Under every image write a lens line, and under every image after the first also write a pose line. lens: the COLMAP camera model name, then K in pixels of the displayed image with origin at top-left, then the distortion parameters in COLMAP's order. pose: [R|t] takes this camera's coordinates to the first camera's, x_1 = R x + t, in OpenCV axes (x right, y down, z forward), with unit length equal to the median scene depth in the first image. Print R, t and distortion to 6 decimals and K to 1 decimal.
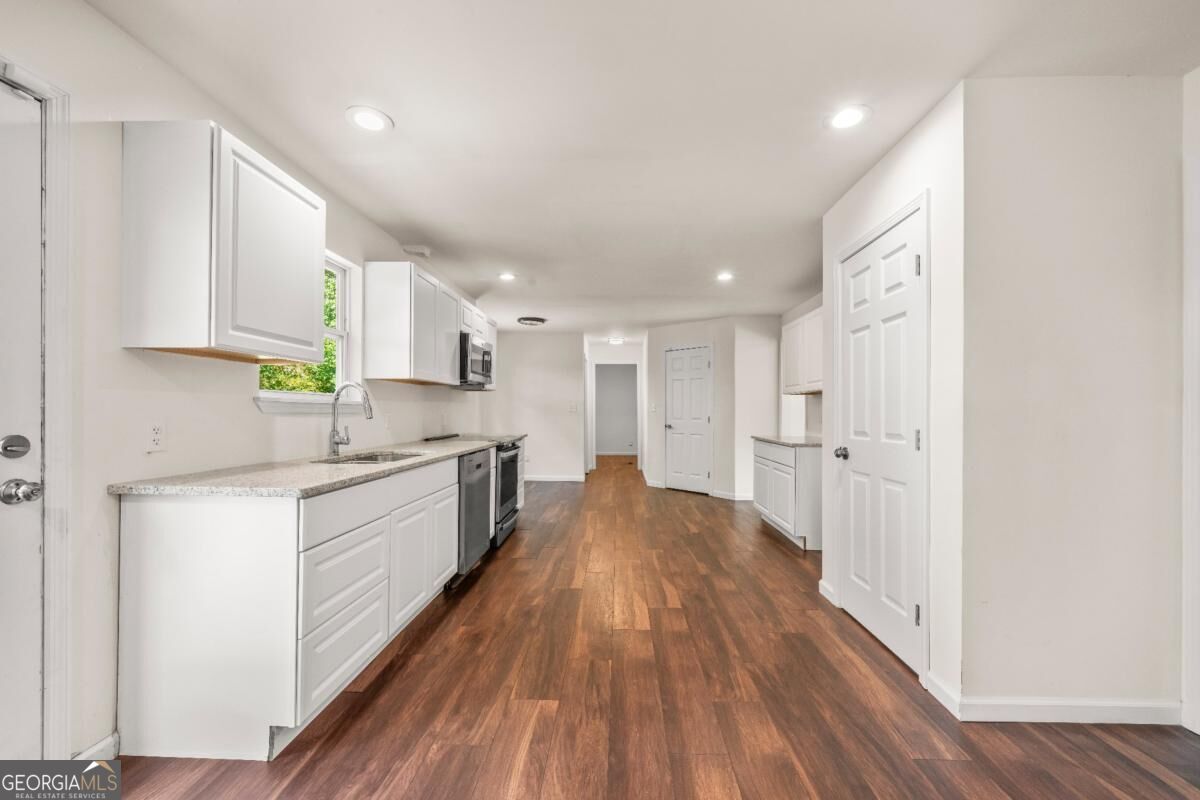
lens RADIAL K [[476.9, 0, 602.8], [0, 476.9, 409.2], [0, 0, 1]] dist [0.000590, -0.000044]
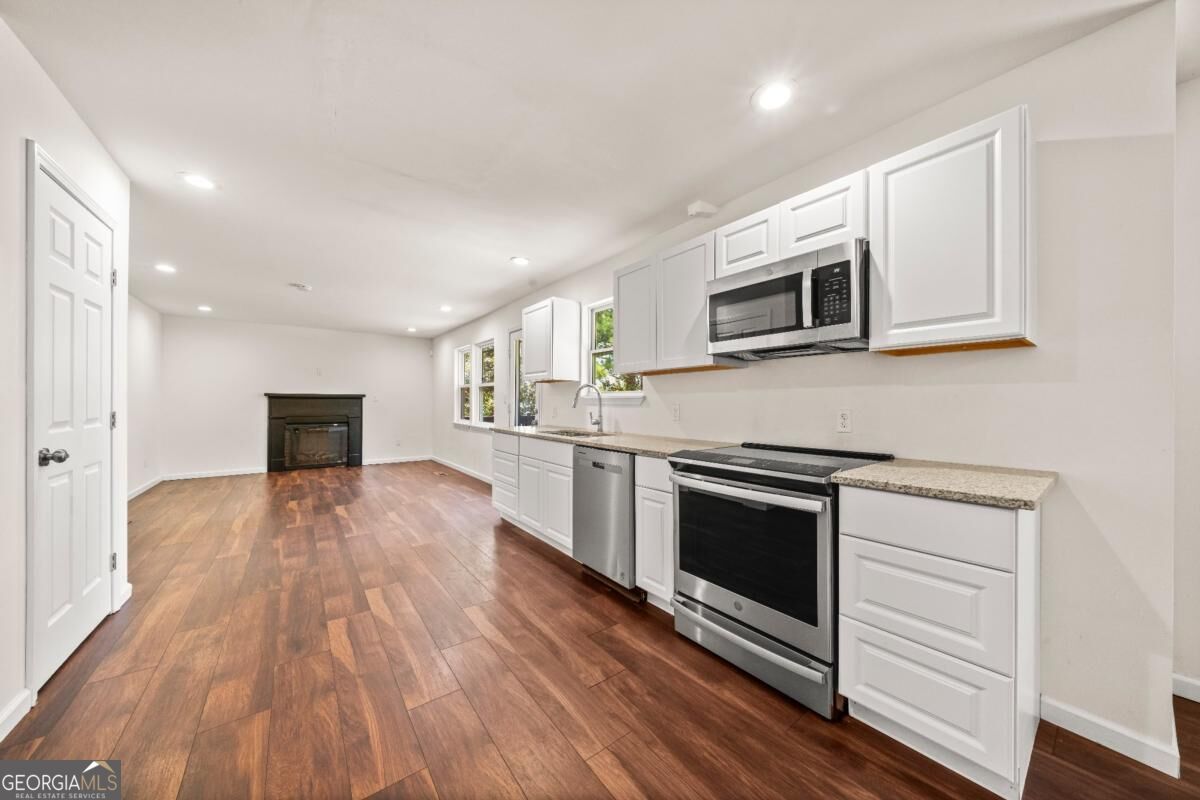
lens RADIAL K [[407.8, 0, 605.3], [0, 407.8, 402.7], [0, 0, 1]] dist [-0.007044, 0.000022]
pose [[-0.774898, -0.010498, -0.631999, 0.216621], [-0.007024, 0.999943, -0.007998, 0.012461], [0.632048, -0.001758, -0.774928, 1.684432]]
